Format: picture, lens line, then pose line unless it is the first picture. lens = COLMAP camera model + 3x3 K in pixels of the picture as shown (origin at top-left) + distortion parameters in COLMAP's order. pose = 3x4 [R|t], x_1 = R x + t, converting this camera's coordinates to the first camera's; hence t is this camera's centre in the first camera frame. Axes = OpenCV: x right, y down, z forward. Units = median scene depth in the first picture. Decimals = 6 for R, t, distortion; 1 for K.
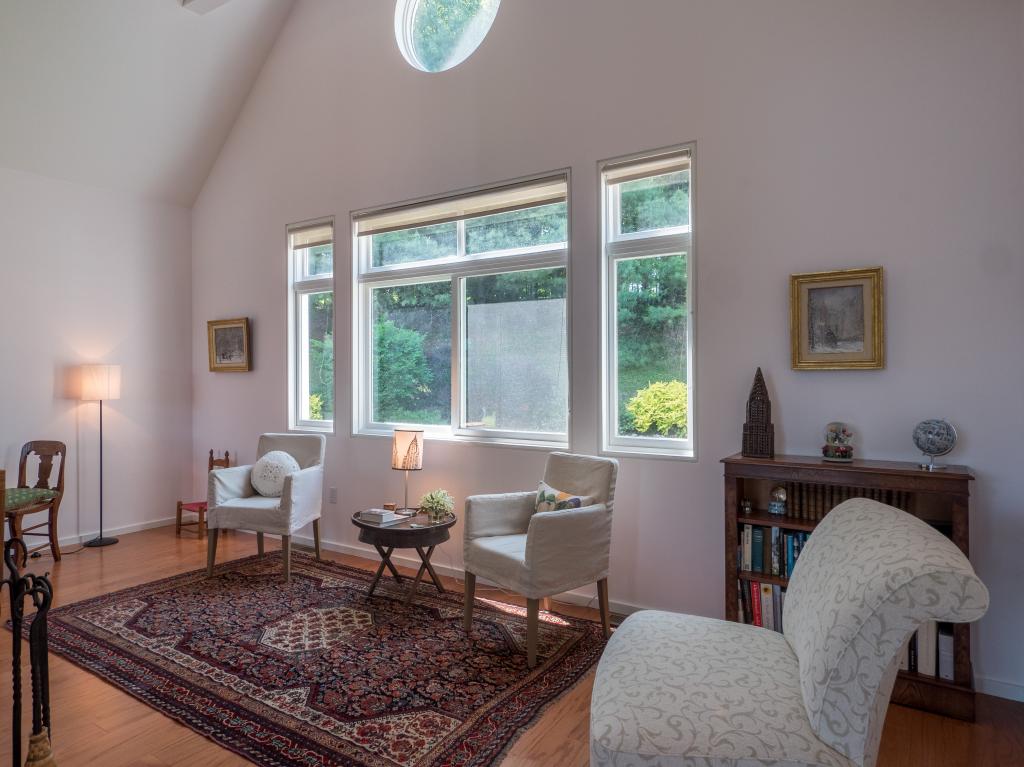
lens RADIAL K [[641.9, 0, 511.0], [0, 641.9, 381.0], [0, 0, 1]] dist [-0.016858, -0.000493]
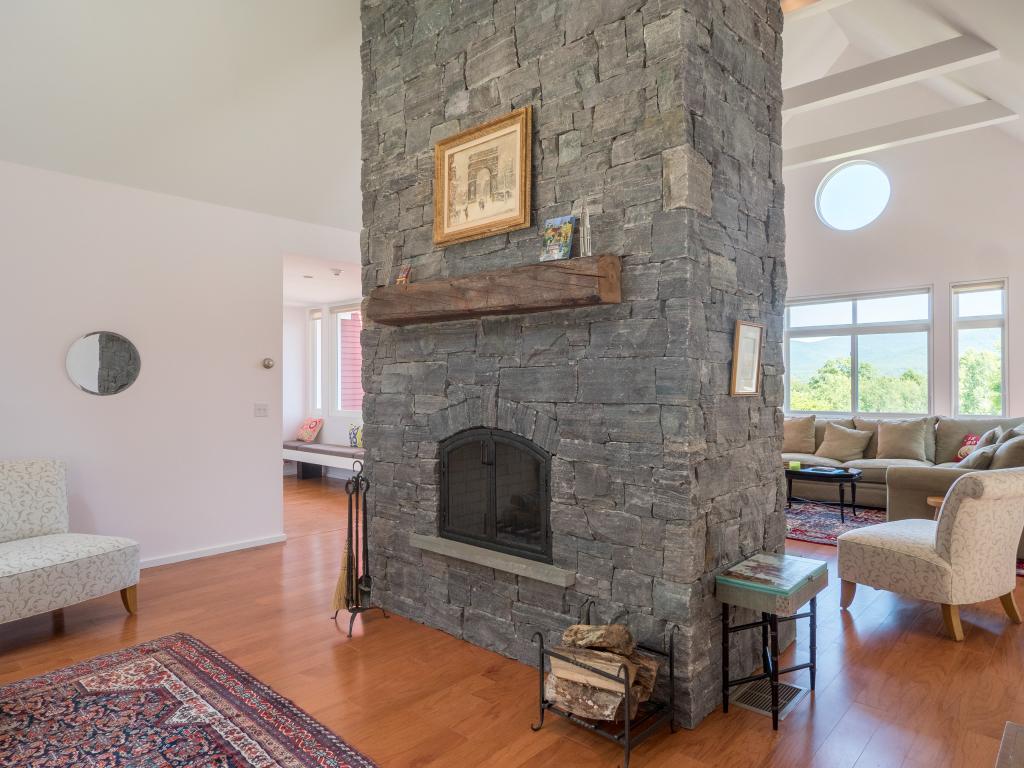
lens RADIAL K [[641.9, 0, 518.8], [0, 641.9, 380.1], [0, 0, 1]] dist [-0.016858, -0.000493]
pose [[-0.987224, 0.003000, 0.159310, -1.066319], [0.002024, 0.999978, -0.006290, -0.038908], [-0.159325, -0.005887, -0.987209, 1.987387]]
